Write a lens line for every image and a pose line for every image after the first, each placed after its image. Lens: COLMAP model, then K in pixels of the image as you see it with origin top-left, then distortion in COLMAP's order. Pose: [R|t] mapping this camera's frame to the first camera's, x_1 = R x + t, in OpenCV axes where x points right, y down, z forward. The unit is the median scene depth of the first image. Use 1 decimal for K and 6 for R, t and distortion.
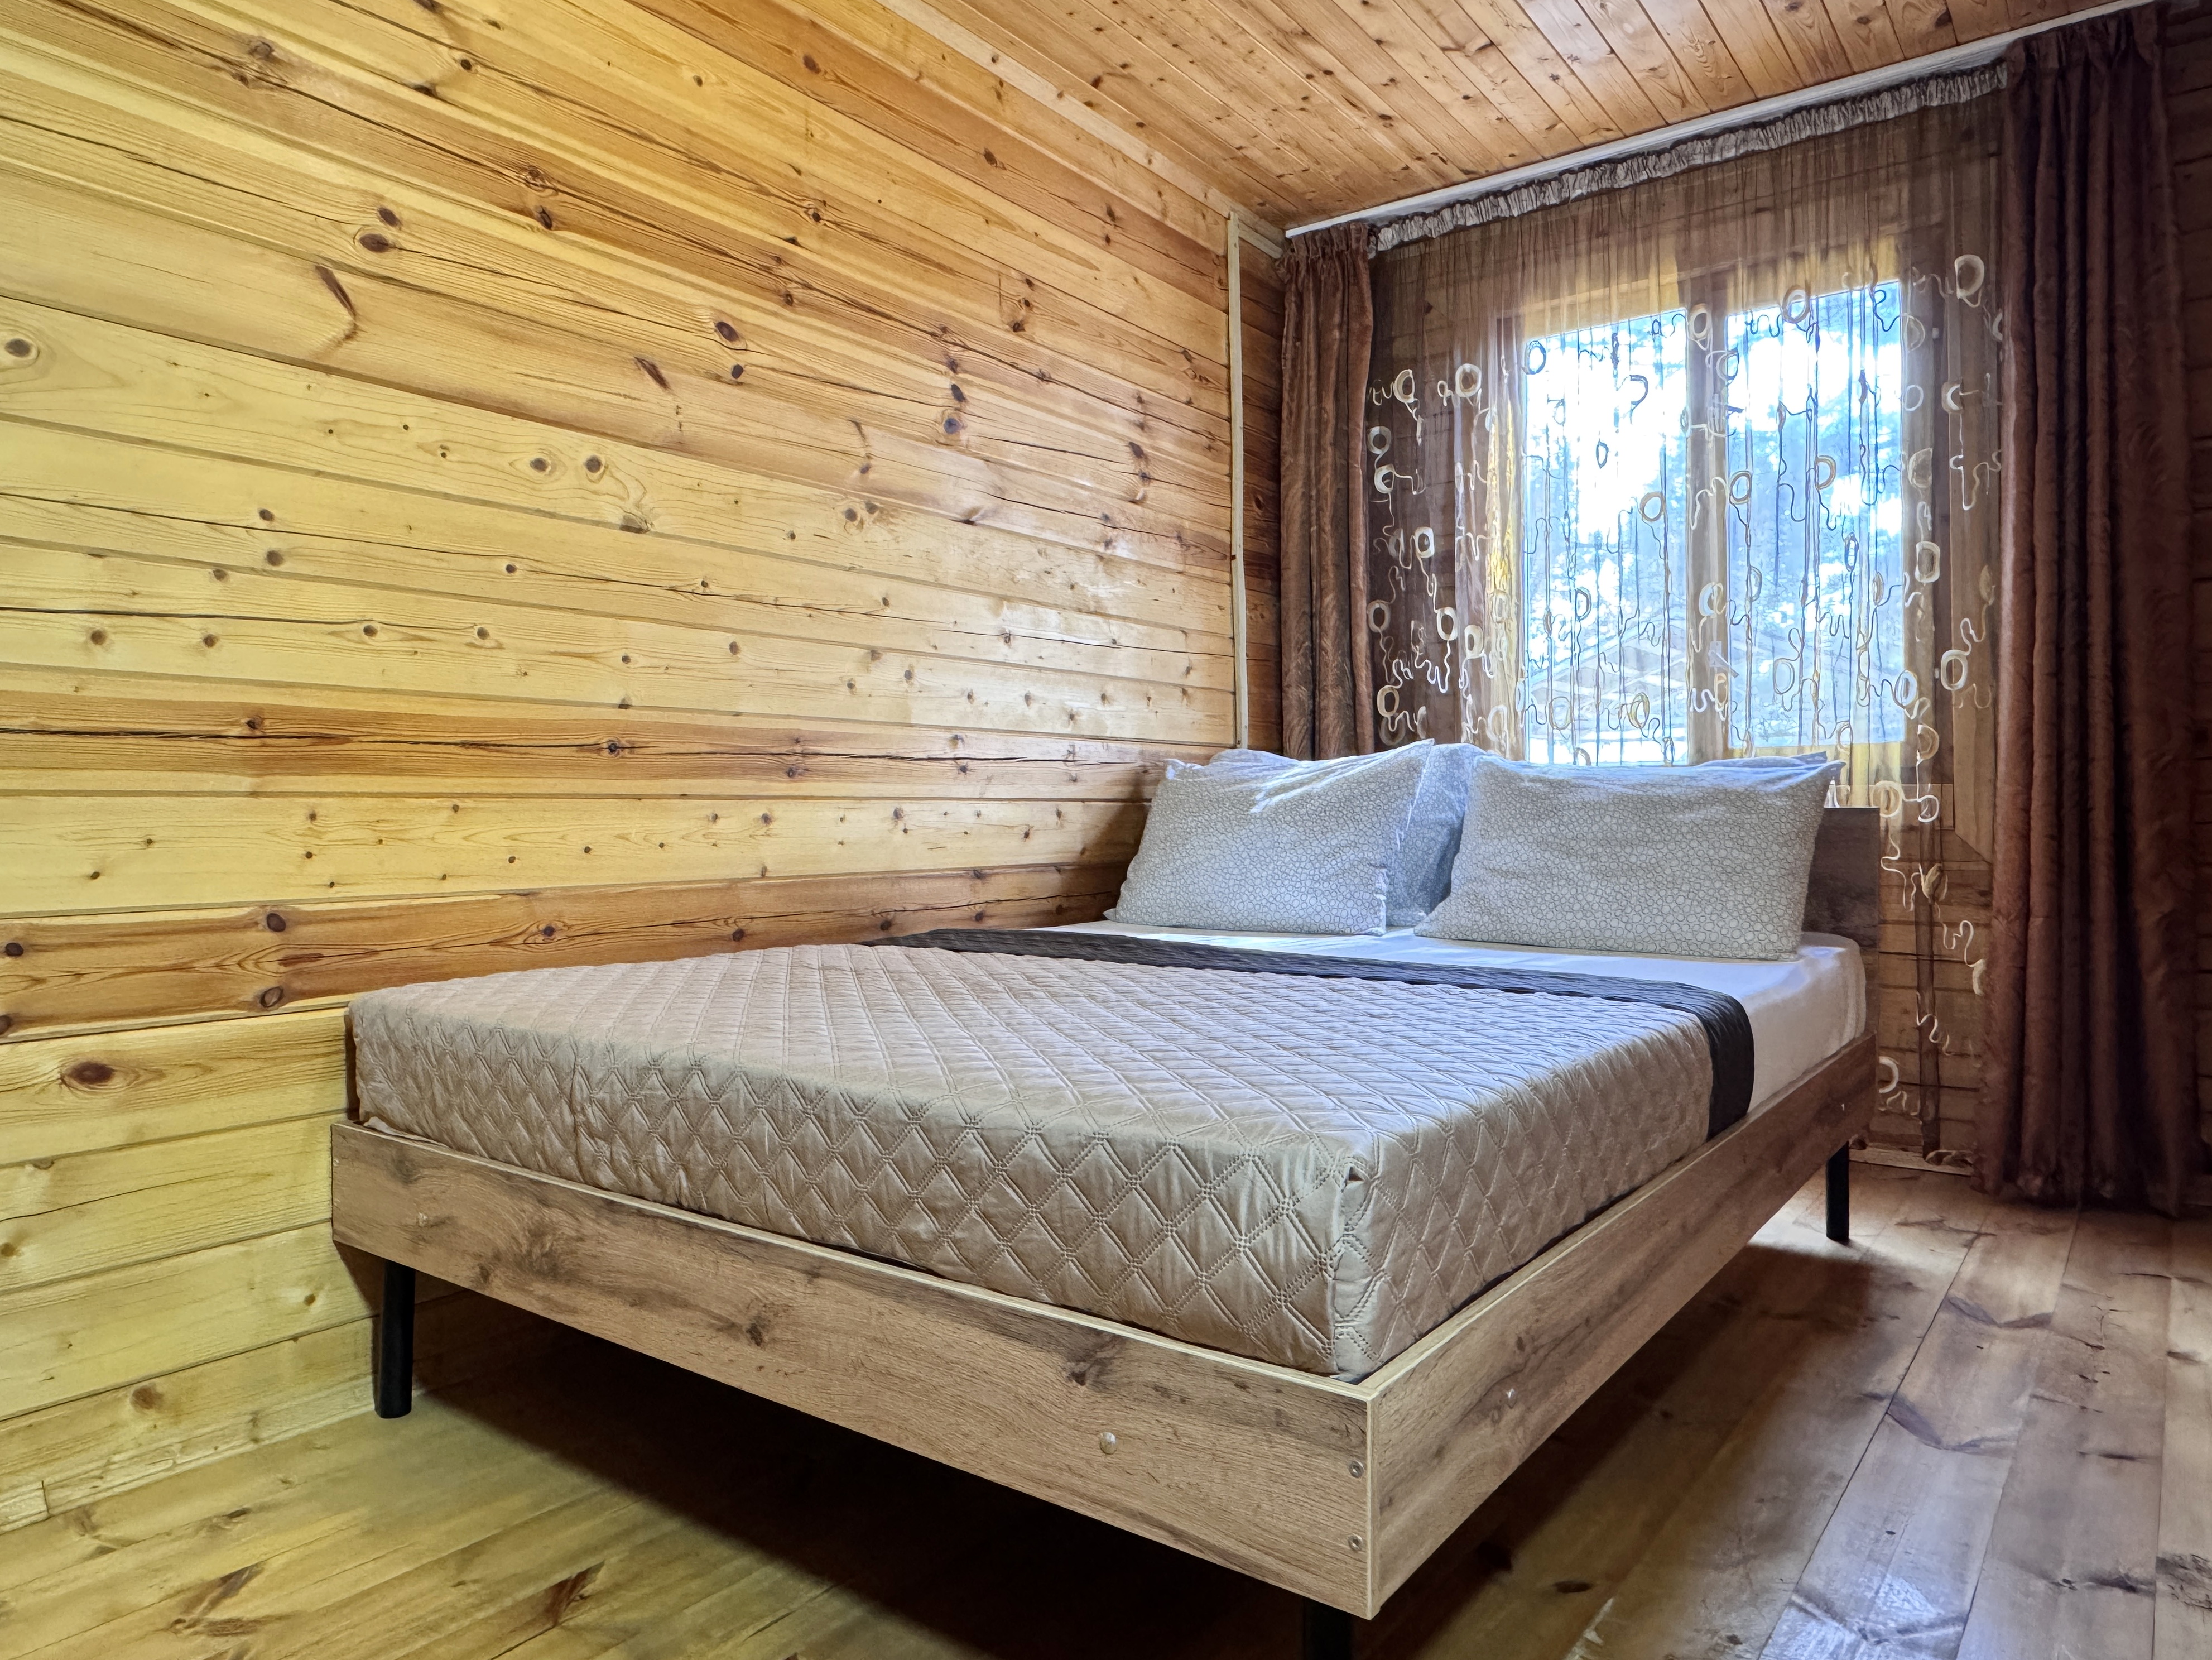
lens RADIAL K [[1433.8, 0, 1095.9], [0, 1433.8, 822.1], [0, 0, 1]] dist [0.001413, 0.002960]
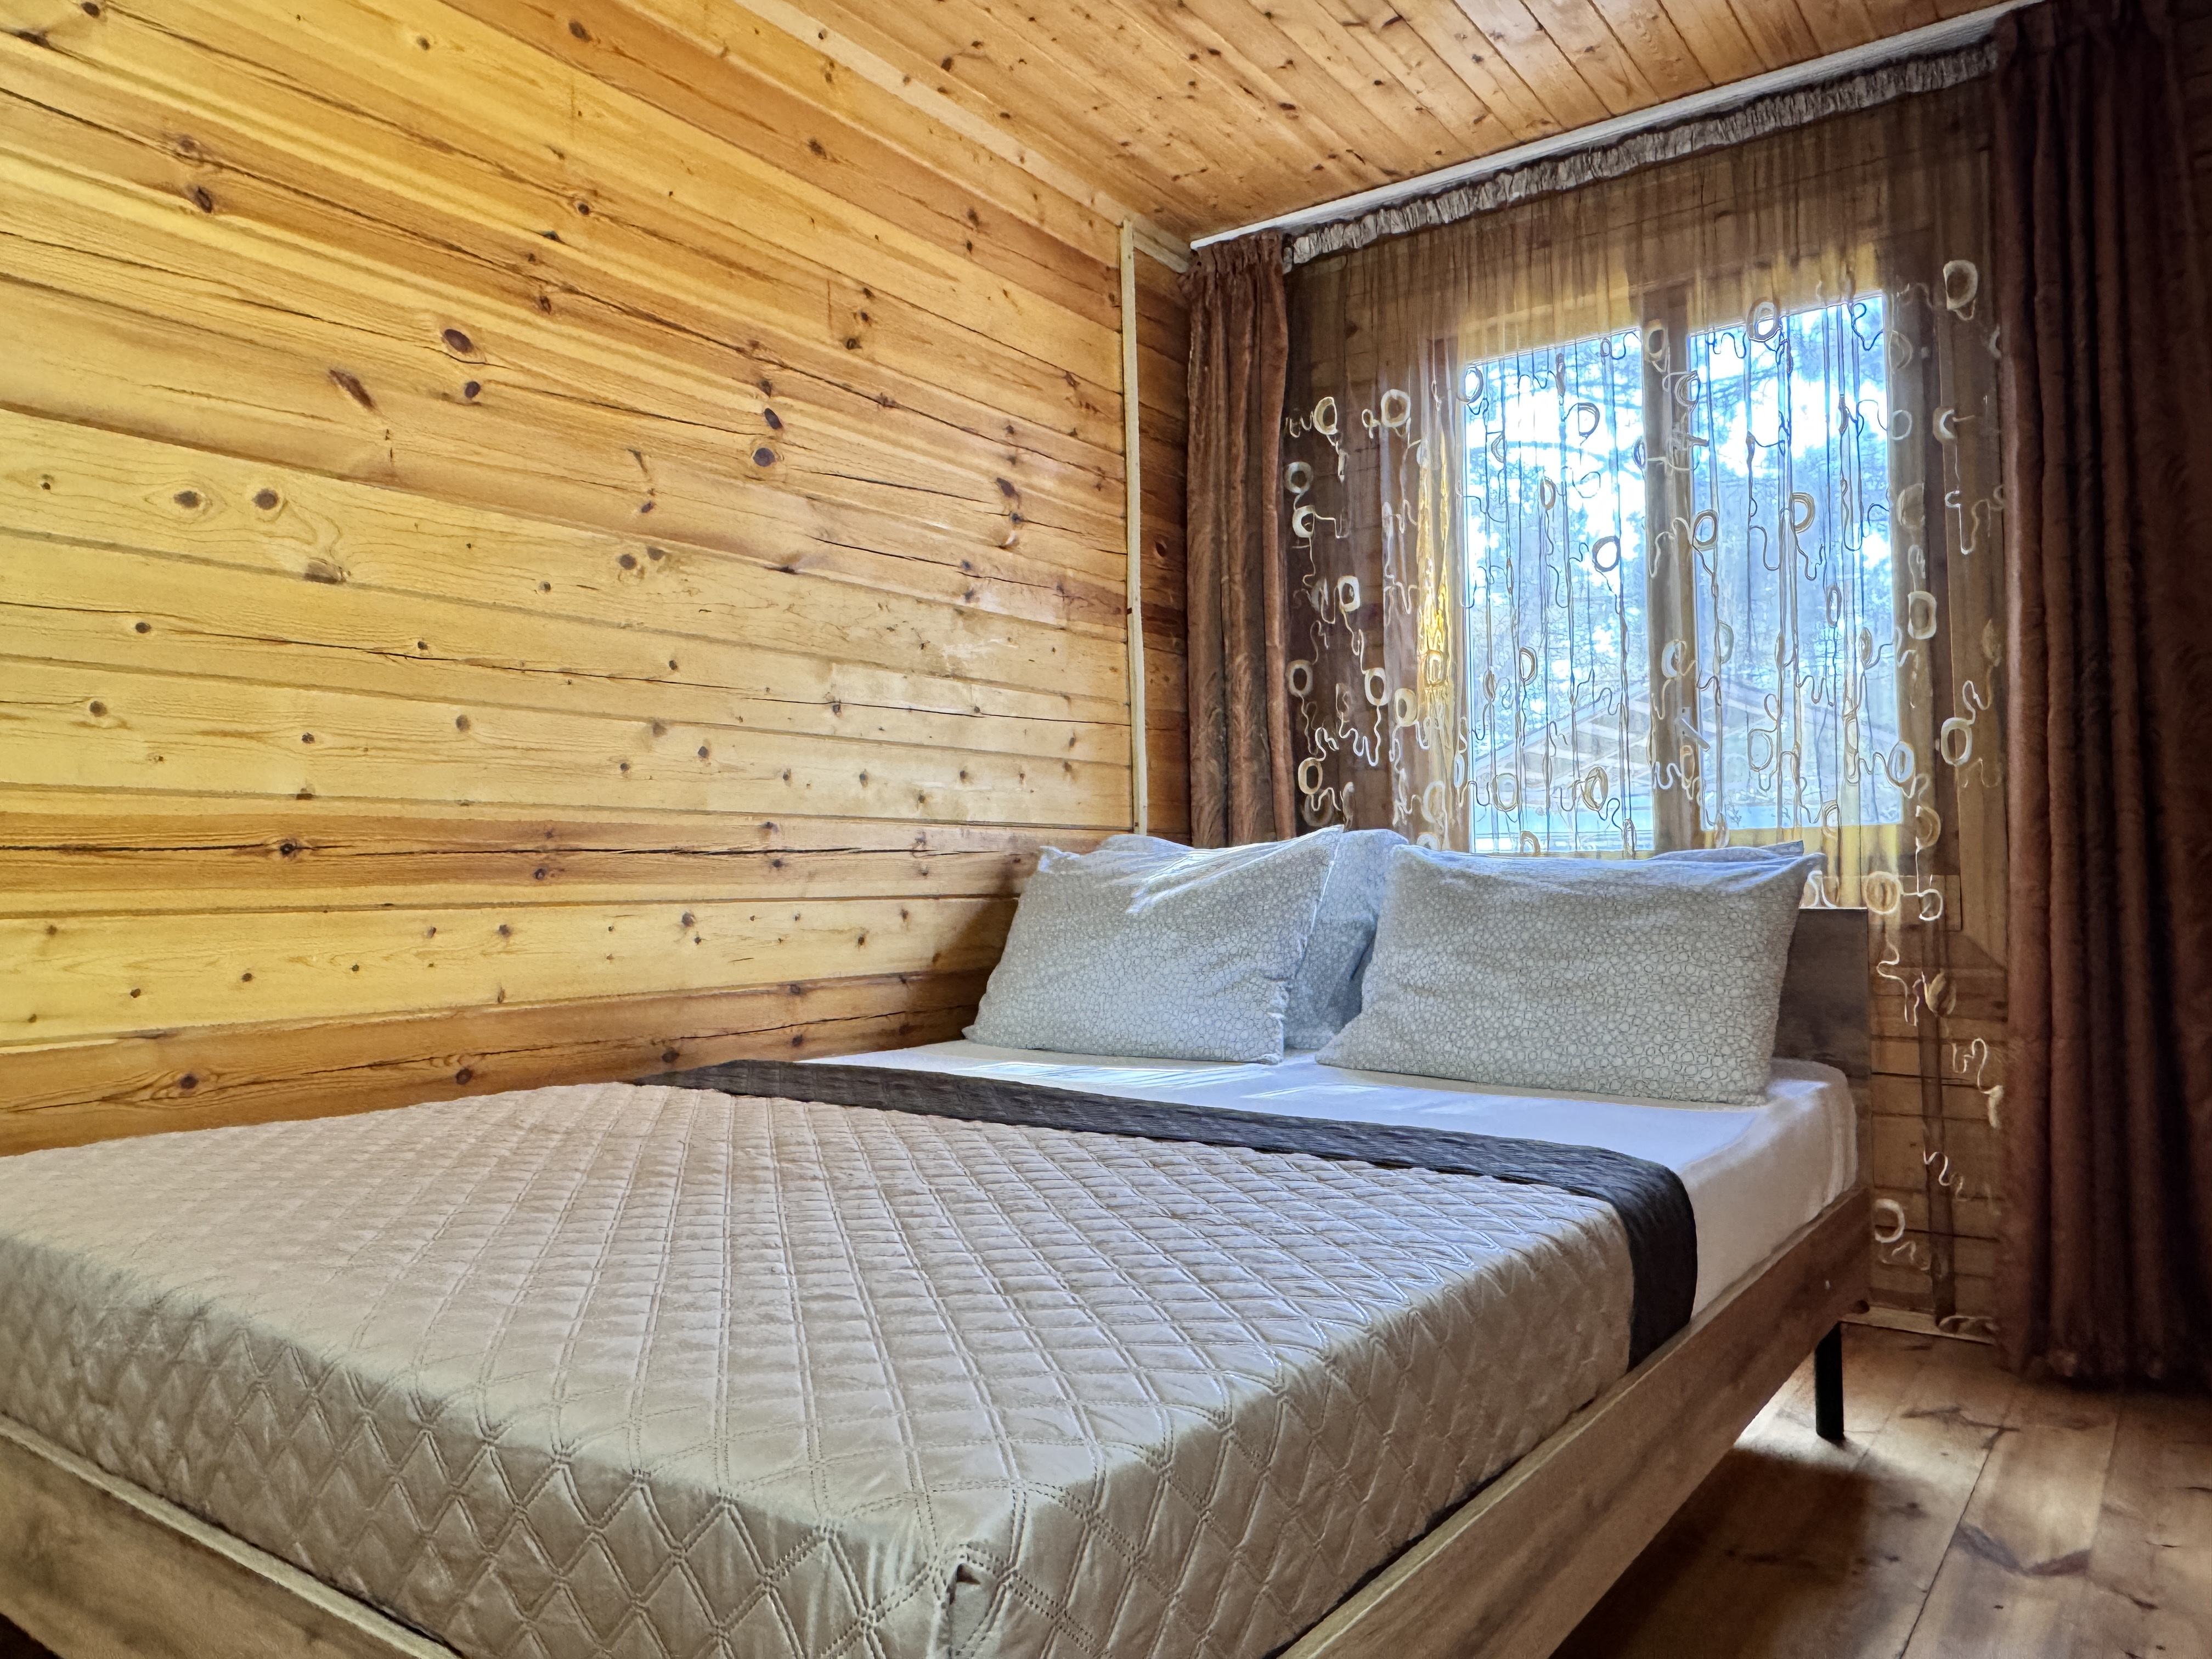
lens RADIAL K [[1527.3, 0, 1088.3], [0, 1527.3, 824.9], [0, 0, 1]] dist [0.001182, 0.002618]
pose [[0.999964, -0.003059, 0.007928, 0.083787], [0.003397, 0.999074, -0.042901, -0.021356], [-0.007789, 0.042927, 0.999048, 0.111603]]
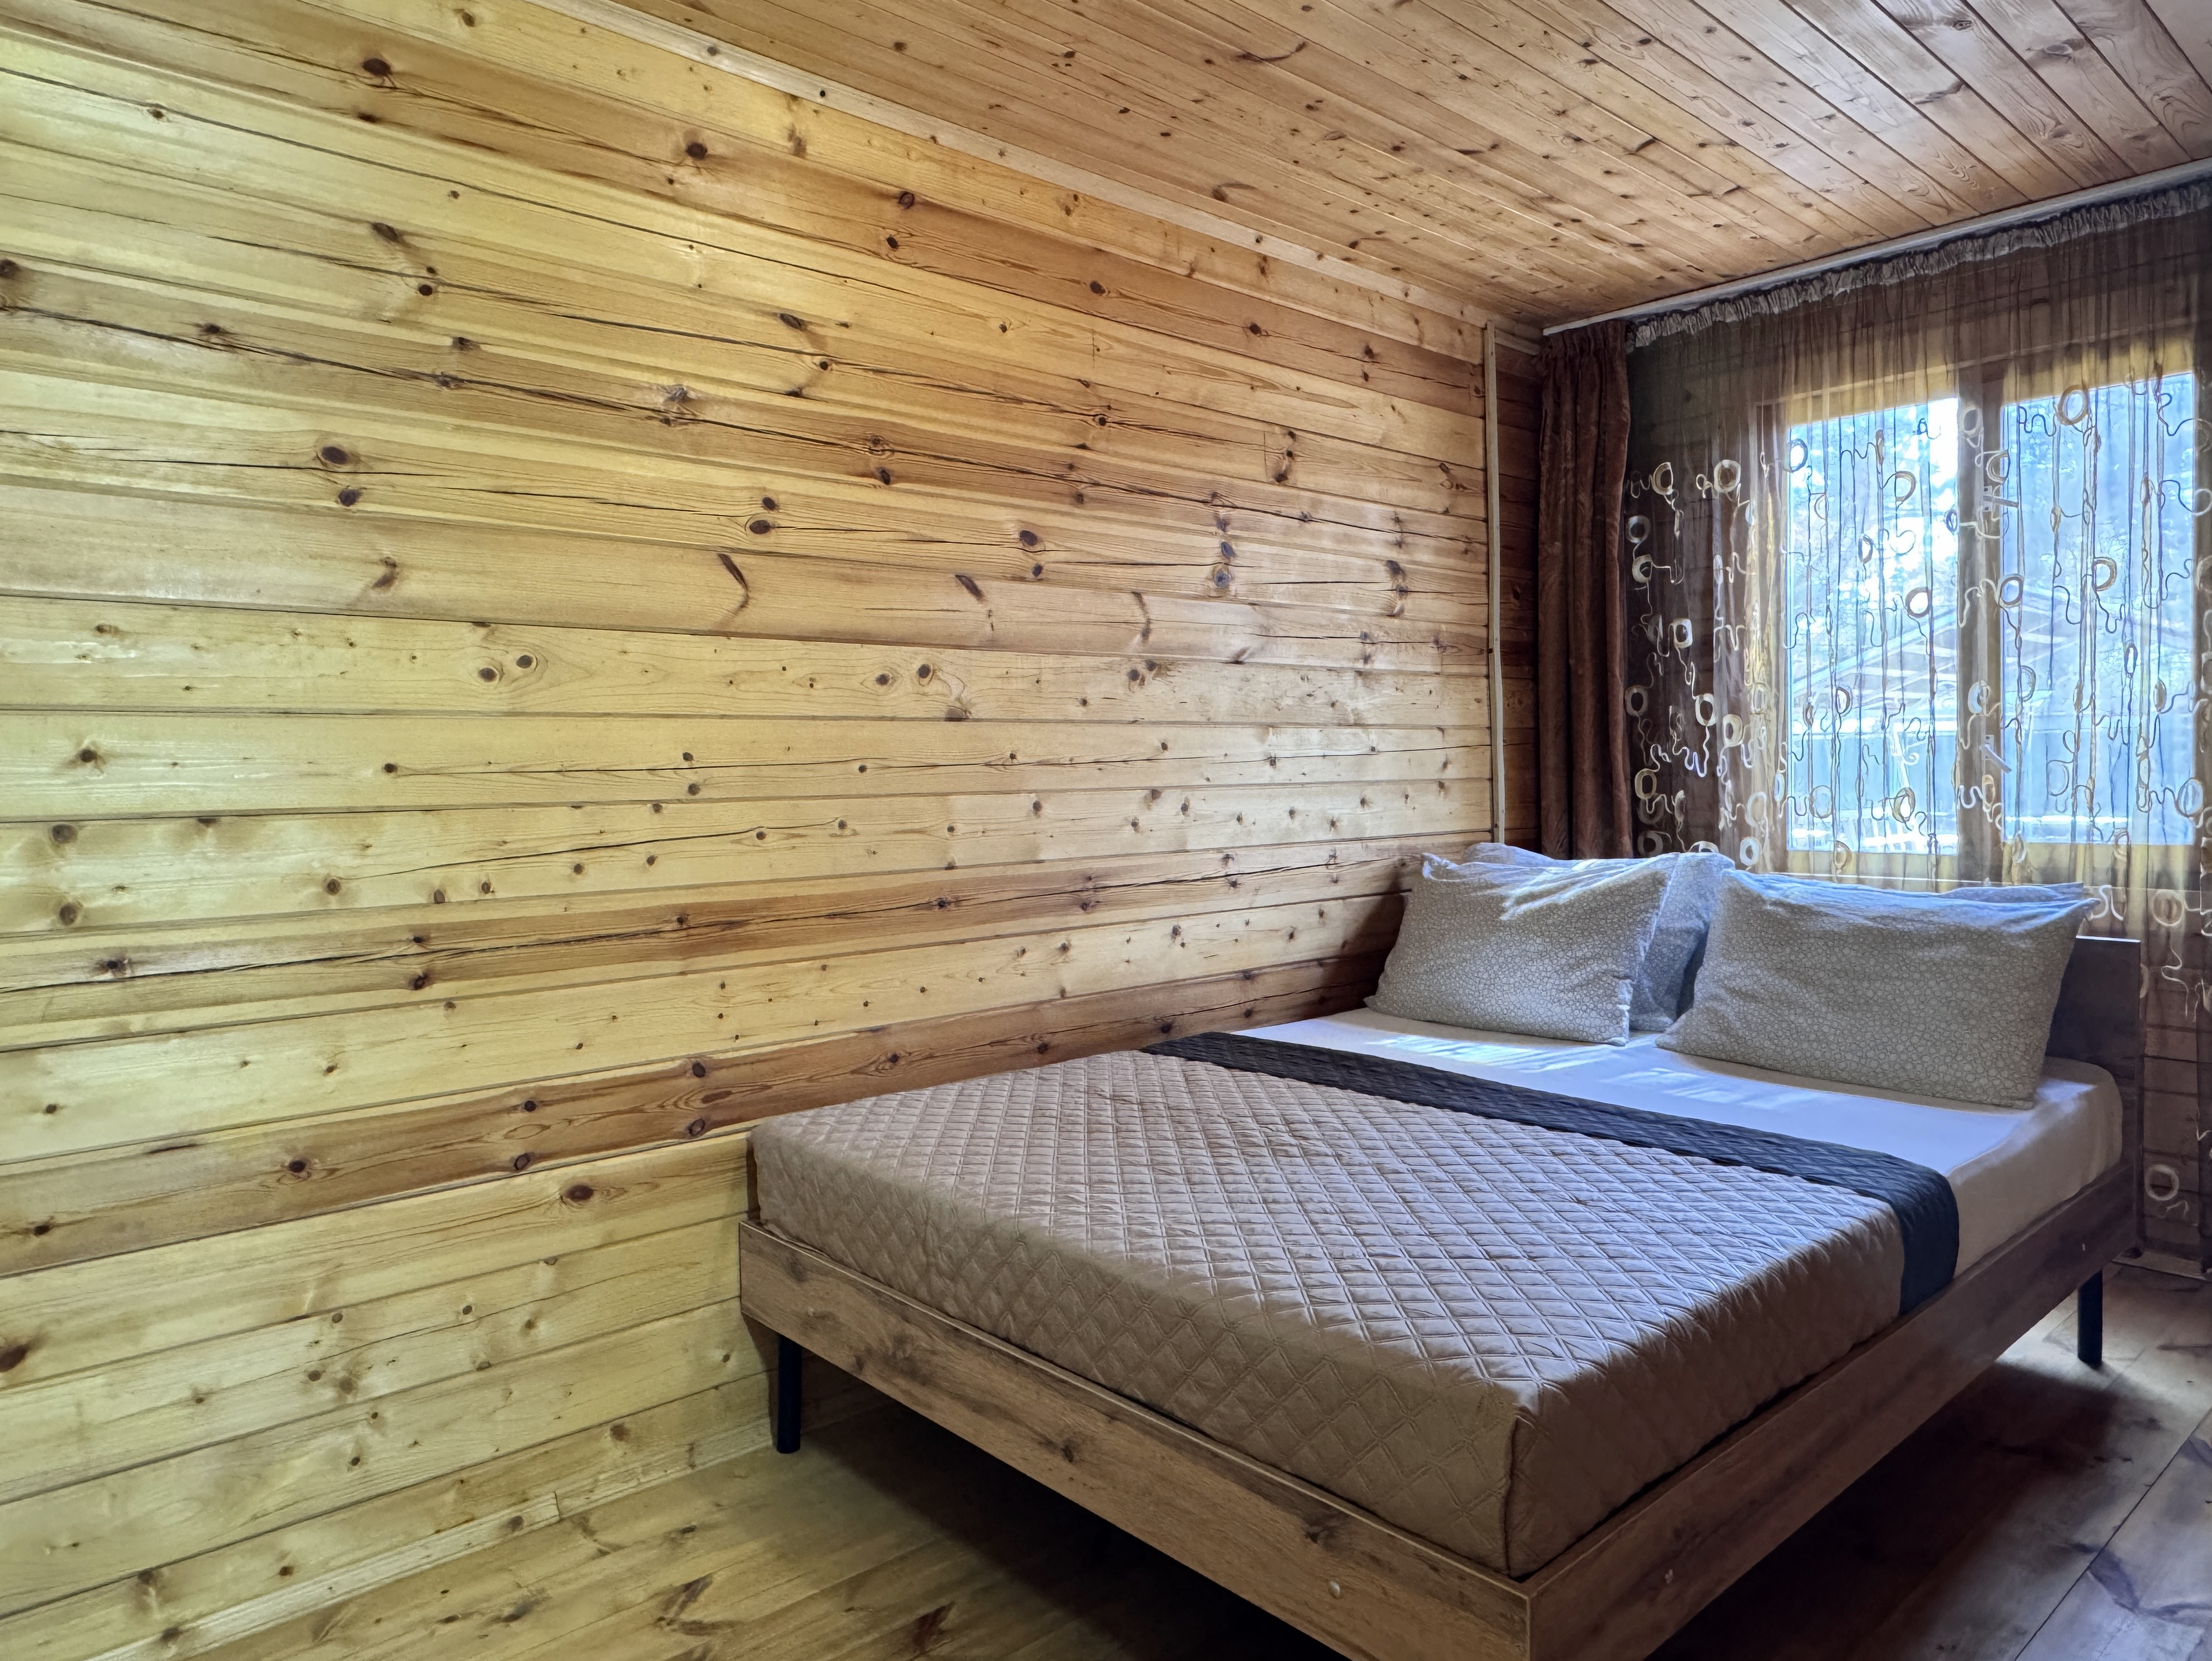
lens RADIAL K [[1433.4, 0, 1094.2], [0, 1433.4, 810.0], [0, 0, 1]] dist [0.000629, 0.003013]
pose [[0.980733, -0.002819, -0.195334, 0.020597], [0.008050, 0.999630, 0.025991, -0.128239], [0.195188, -0.027063, 0.980392, -0.125792]]
